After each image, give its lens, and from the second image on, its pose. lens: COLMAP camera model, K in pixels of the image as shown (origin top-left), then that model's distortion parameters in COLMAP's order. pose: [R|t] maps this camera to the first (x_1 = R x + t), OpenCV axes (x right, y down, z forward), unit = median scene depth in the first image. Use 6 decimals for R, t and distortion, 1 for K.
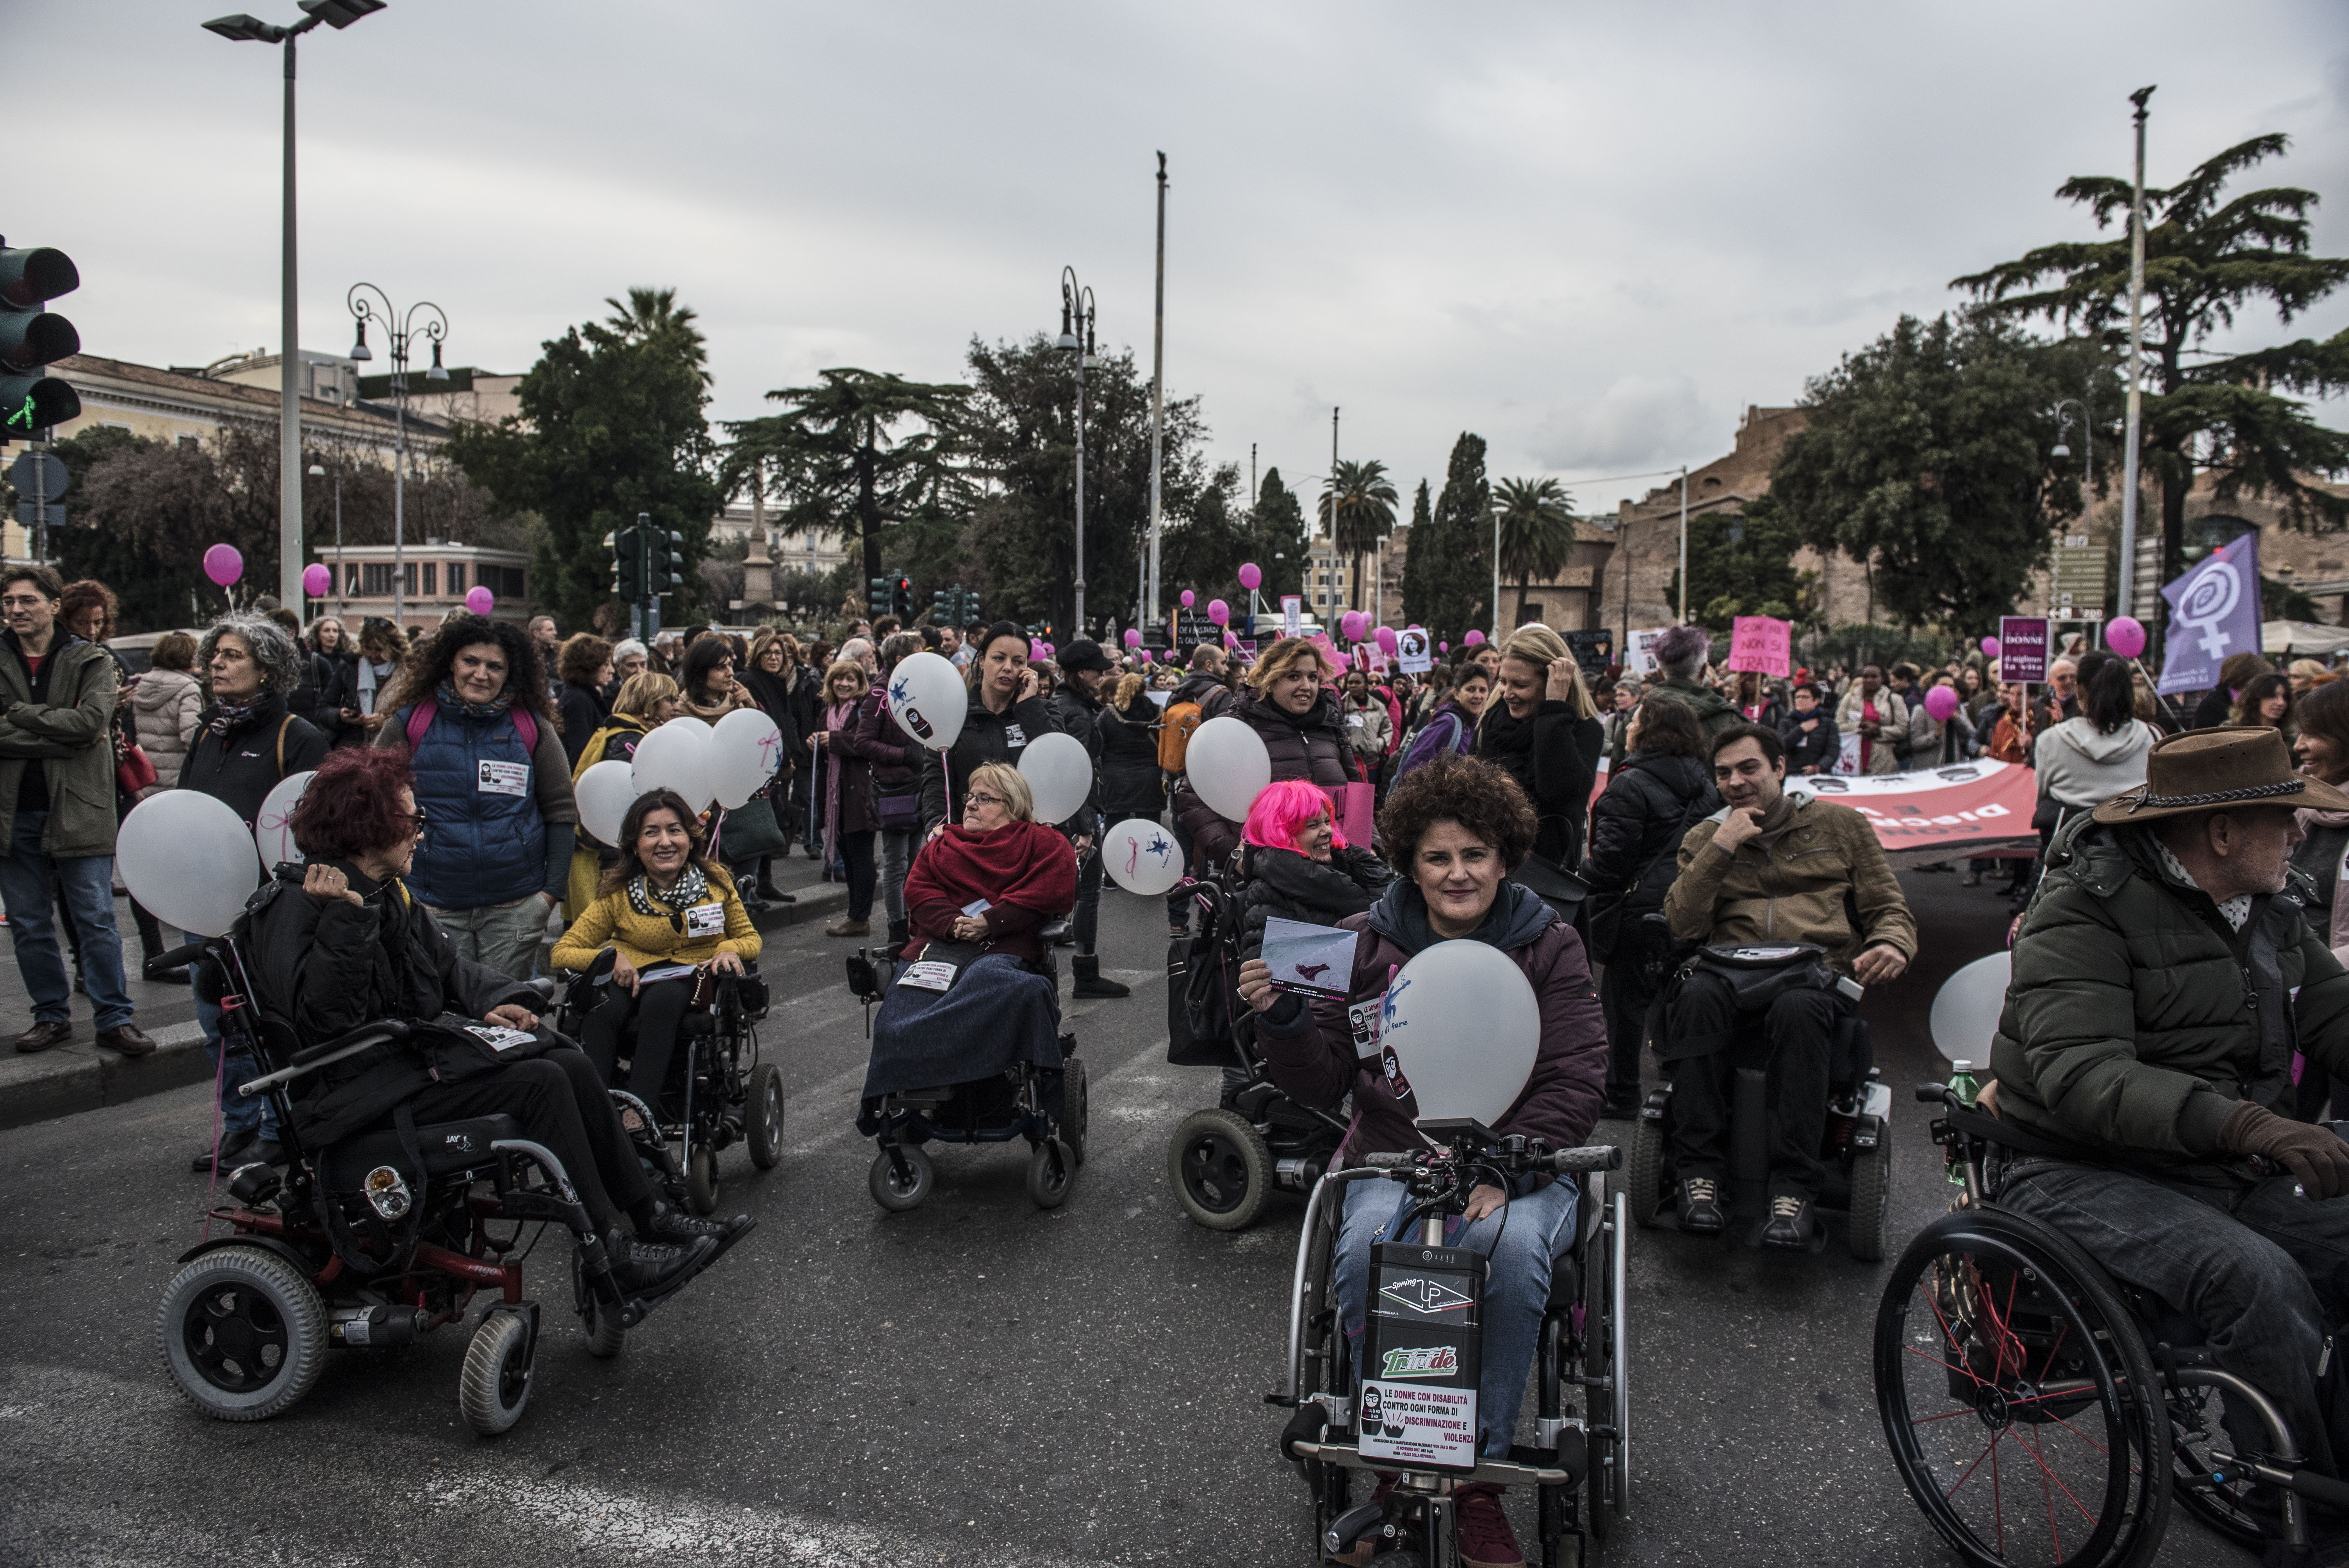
lens RADIAL K [[1590.6, 0, 1174.5], [0, 1590.6, 784.0], [0, 0, 1]] dist [-0.059885, 0.003763]
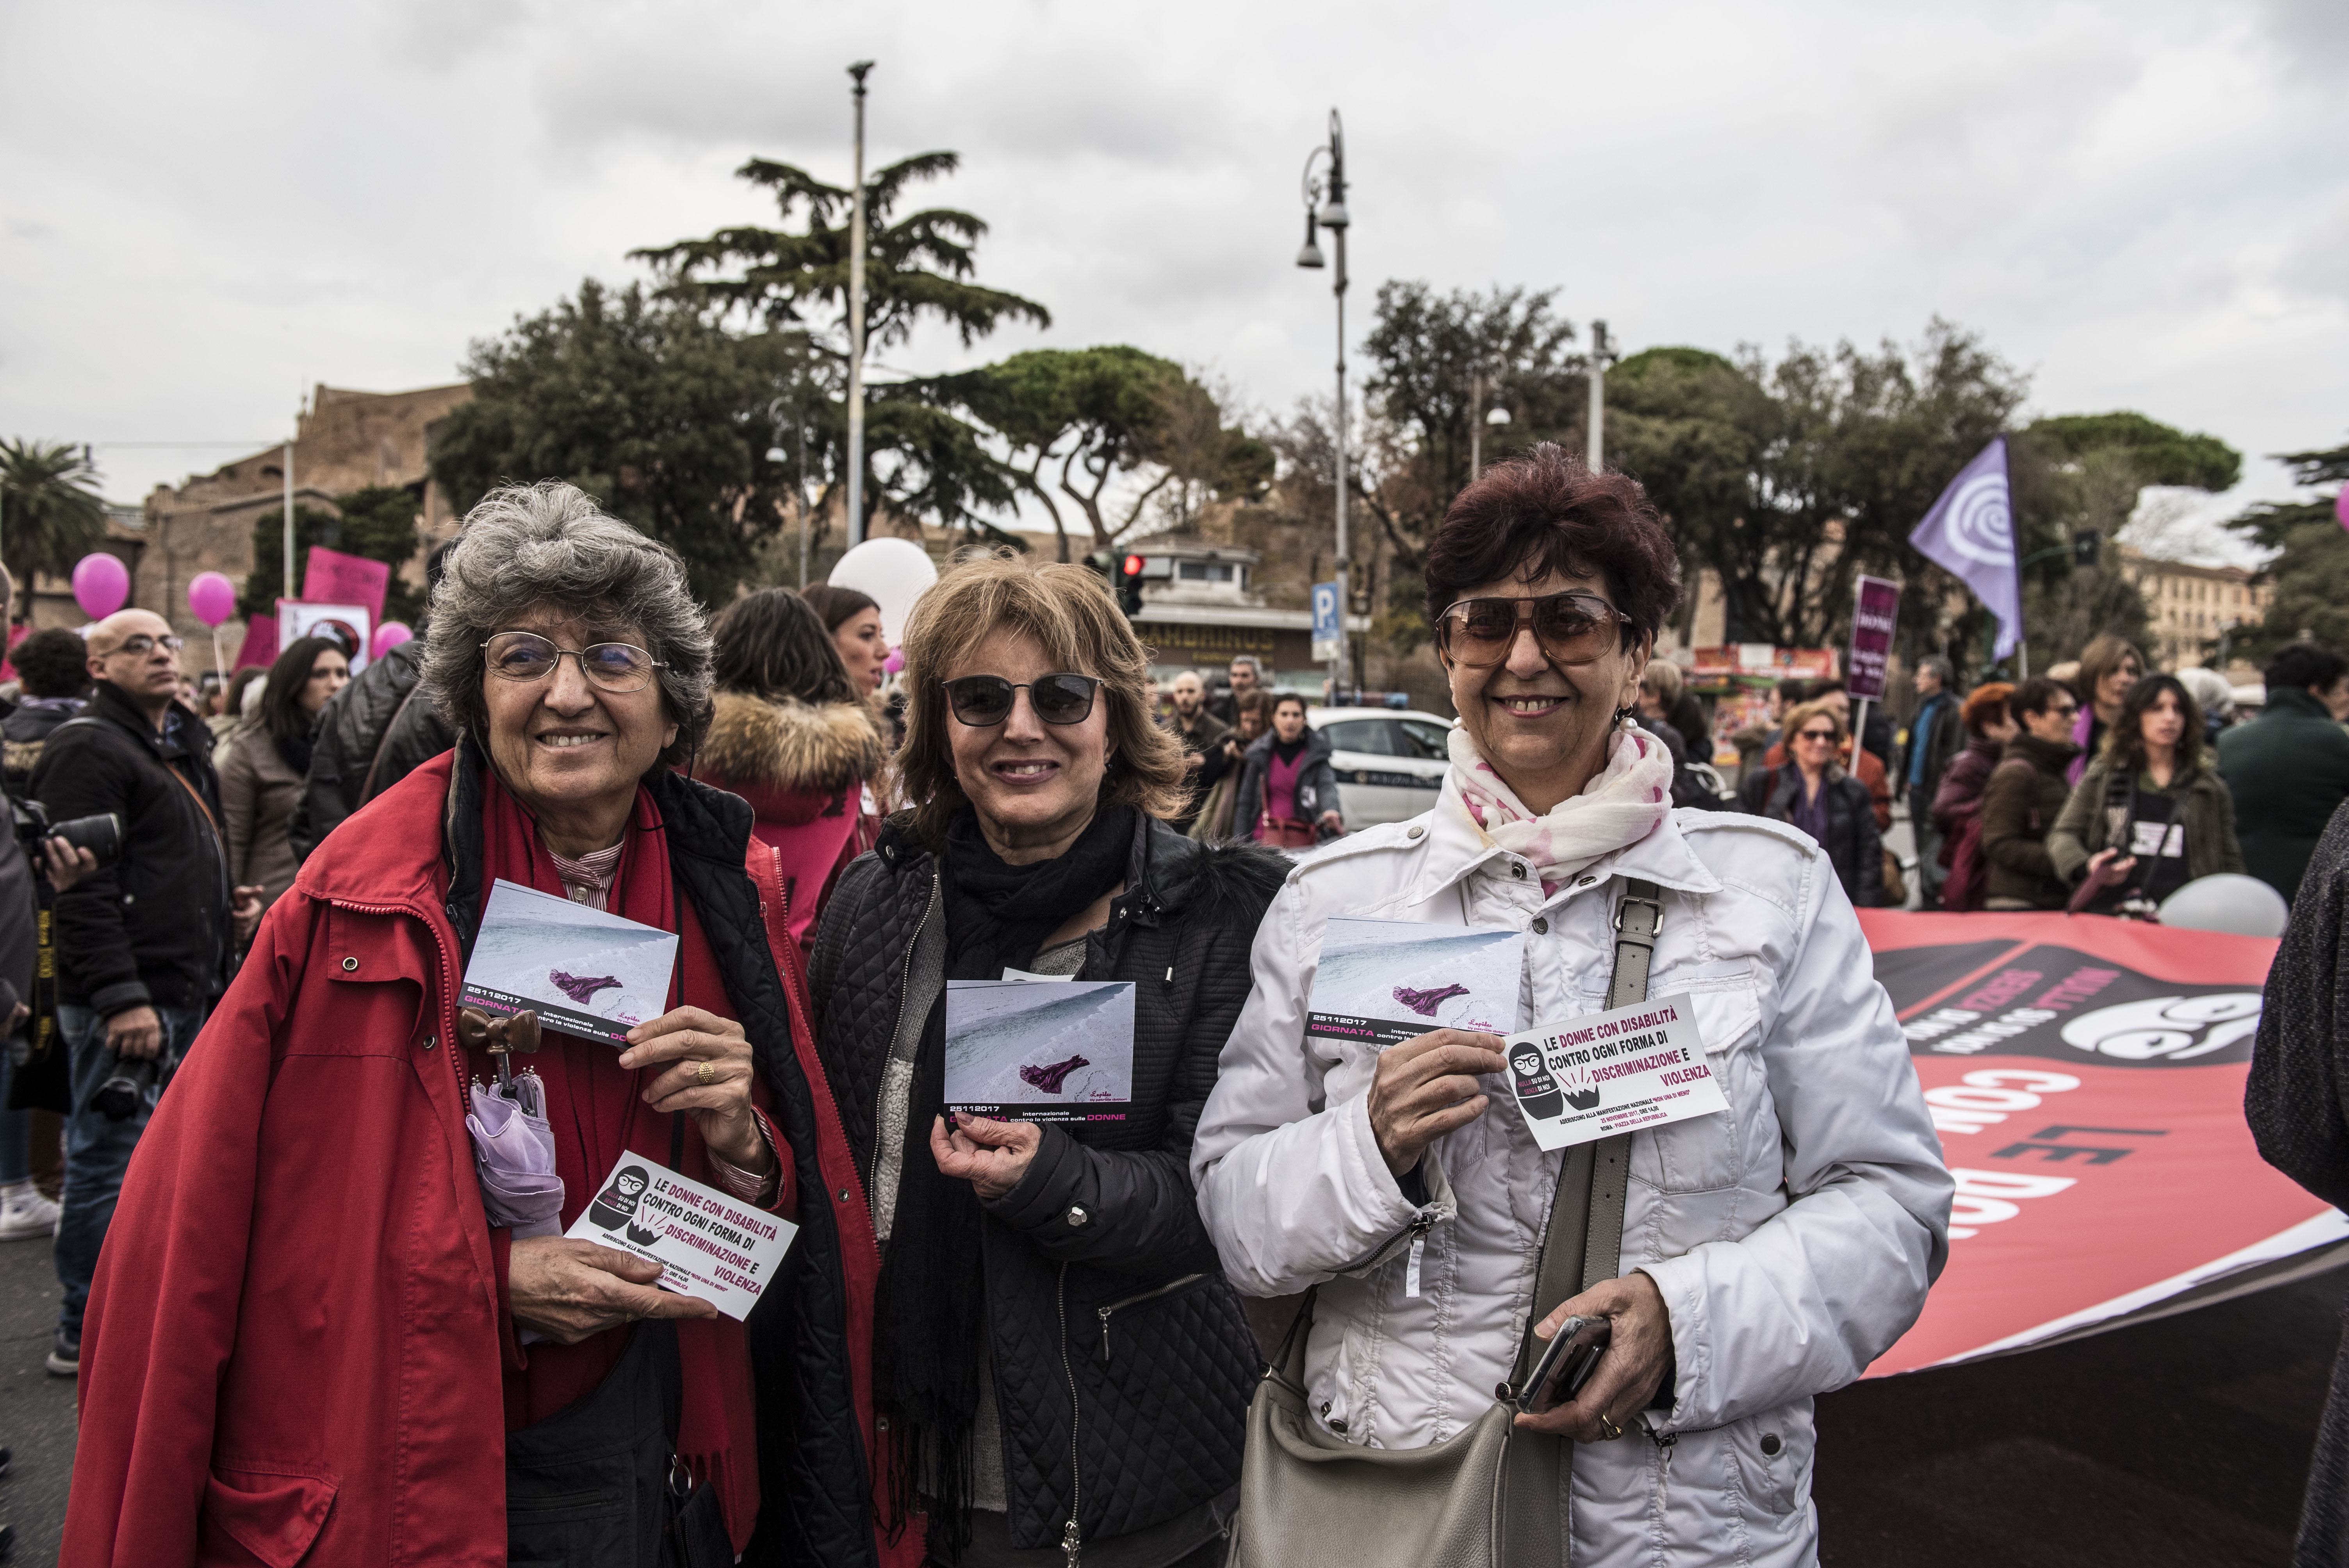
lens RADIAL K [[1815.0, 0, 1161.0], [0, 1815.0, 756.9], [0, 0, 1]] dist [-0.048598, 0.007024]
pose [[0.695775, -0.011223, 0.718172, -0.007844], [0.042967, 0.998738, -0.026020, -0.006888], [-0.716973, 0.048962, 0.695379, 0.108546]]
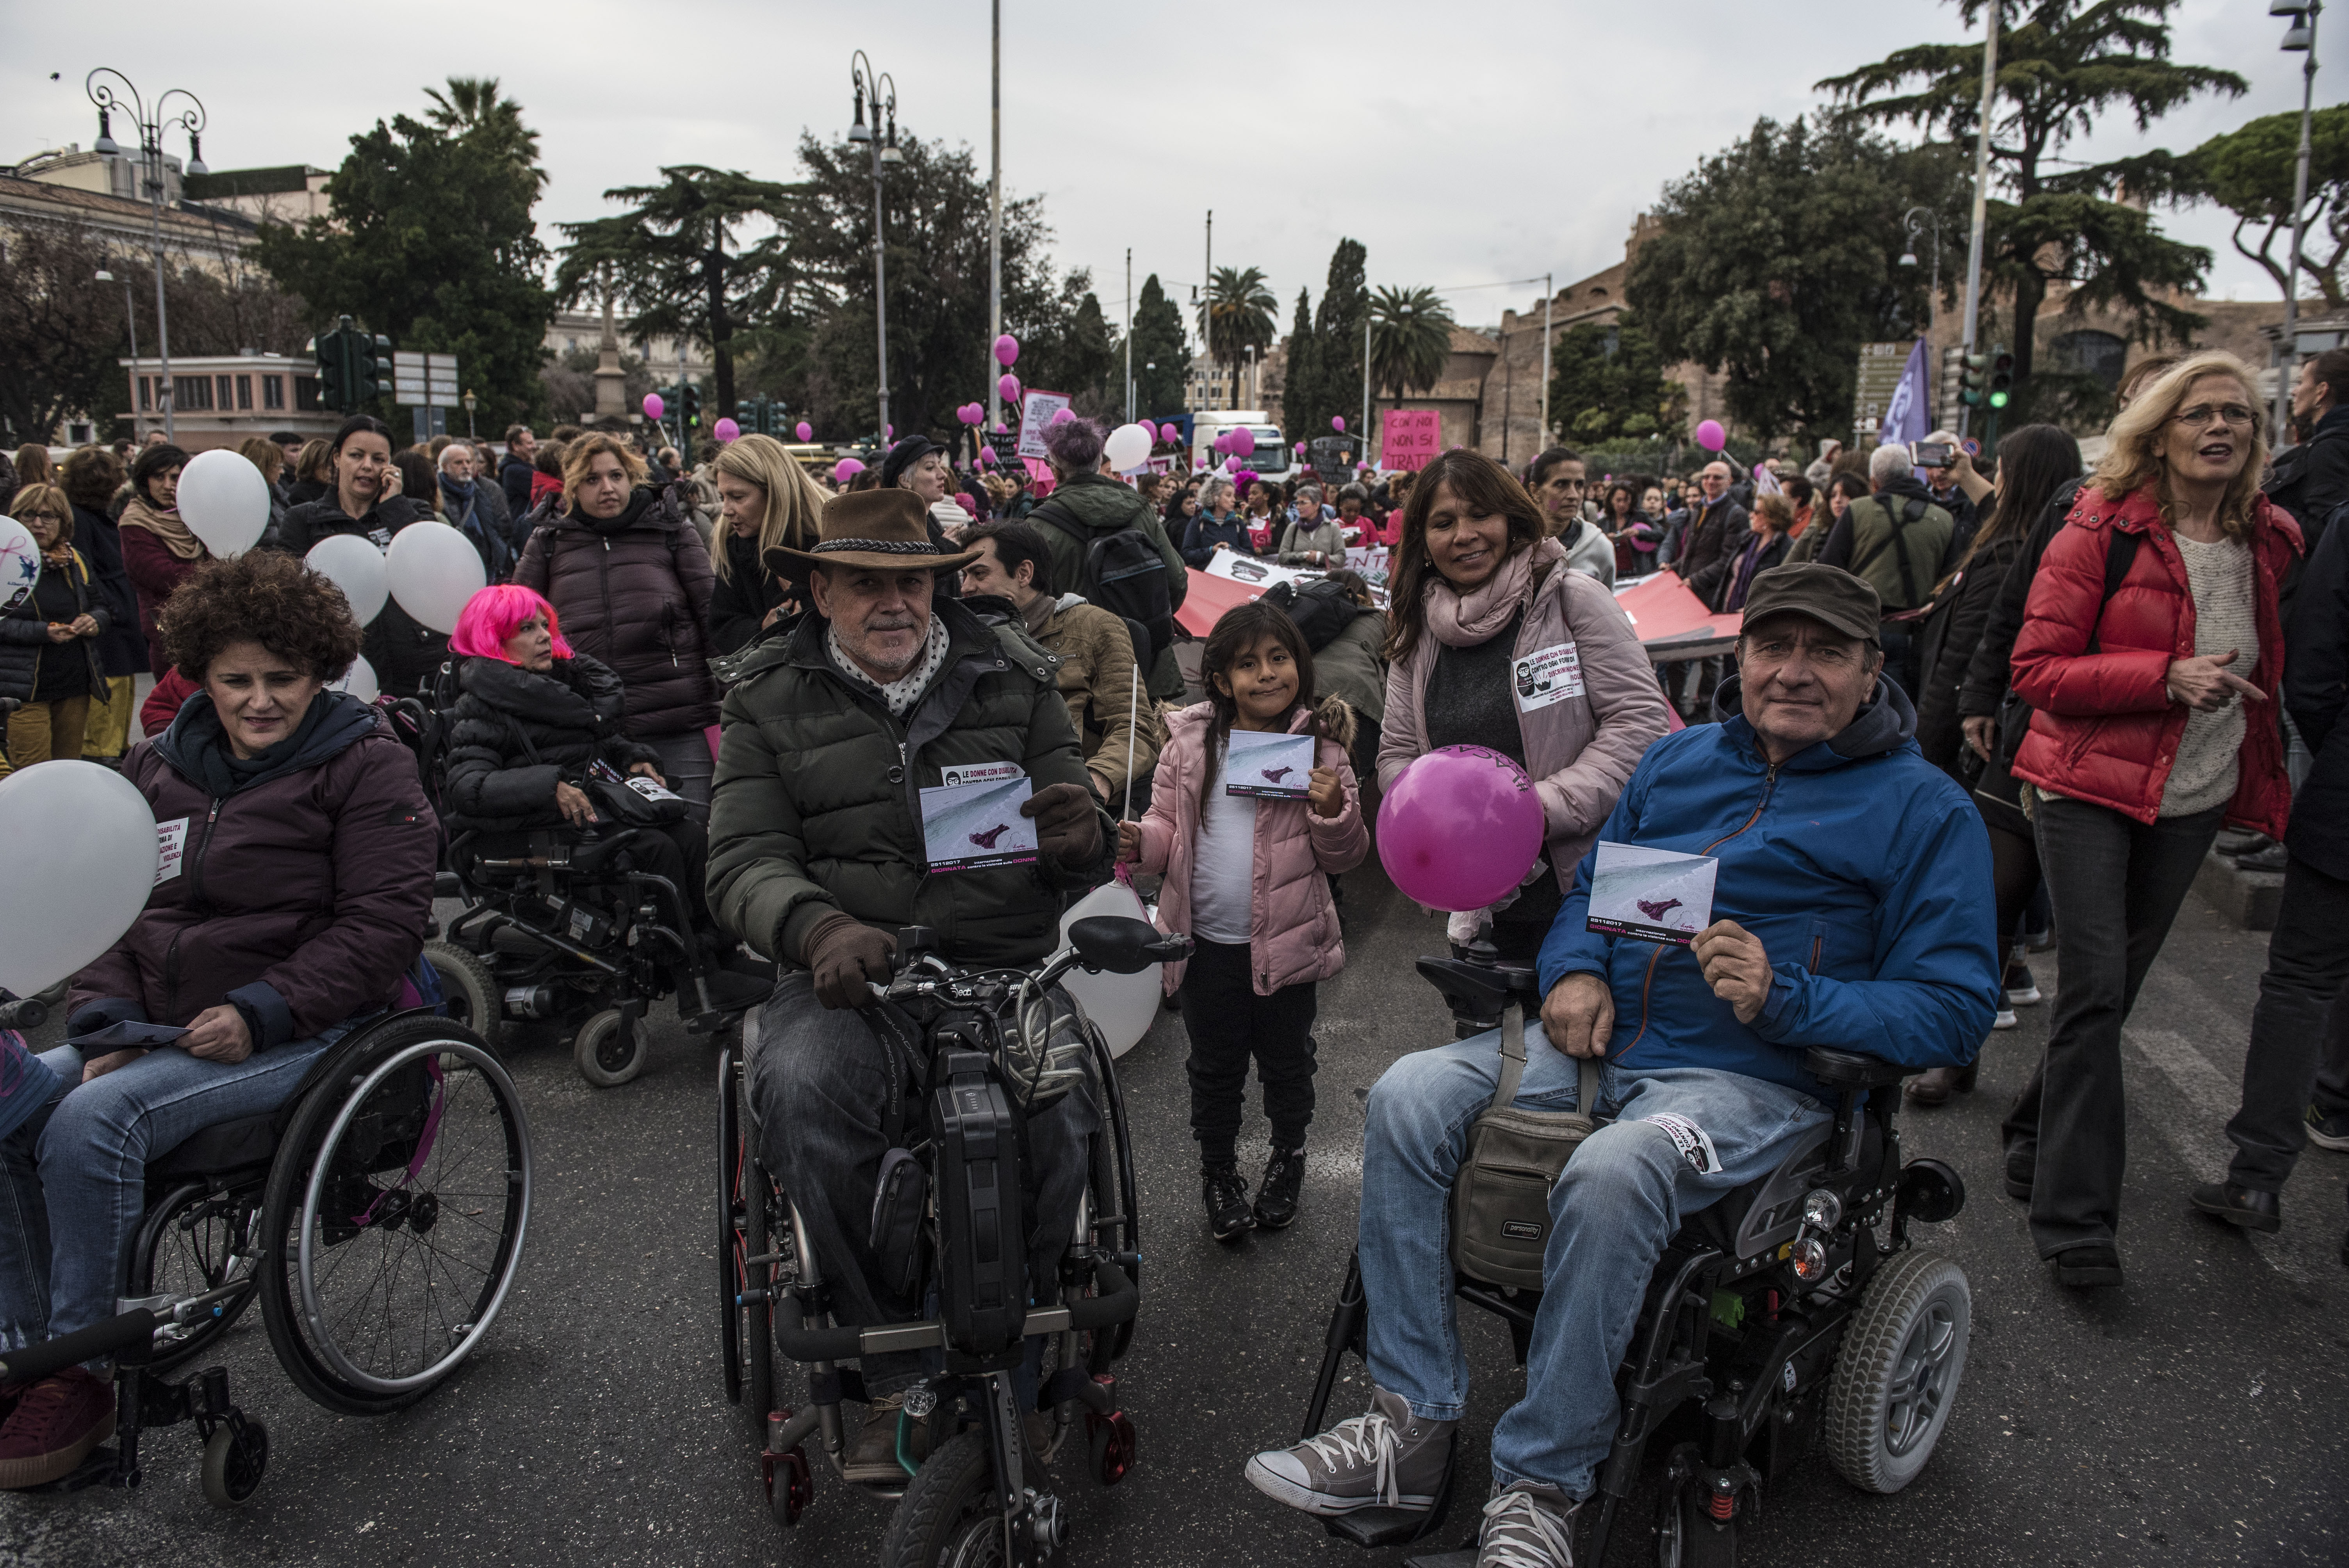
lens RADIAL K [[1590.6, 0, 1174.5], [0, 1590.6, 784.0], [0, 0, 1]] dist [-0.059885, 0.003763]
pose [[0.998046, -0.012707, 0.061172, 0.028457], [0.005642, 0.993429, 0.114315, 0.000826], [-0.062223, -0.113746, 0.991559, 0.005264]]
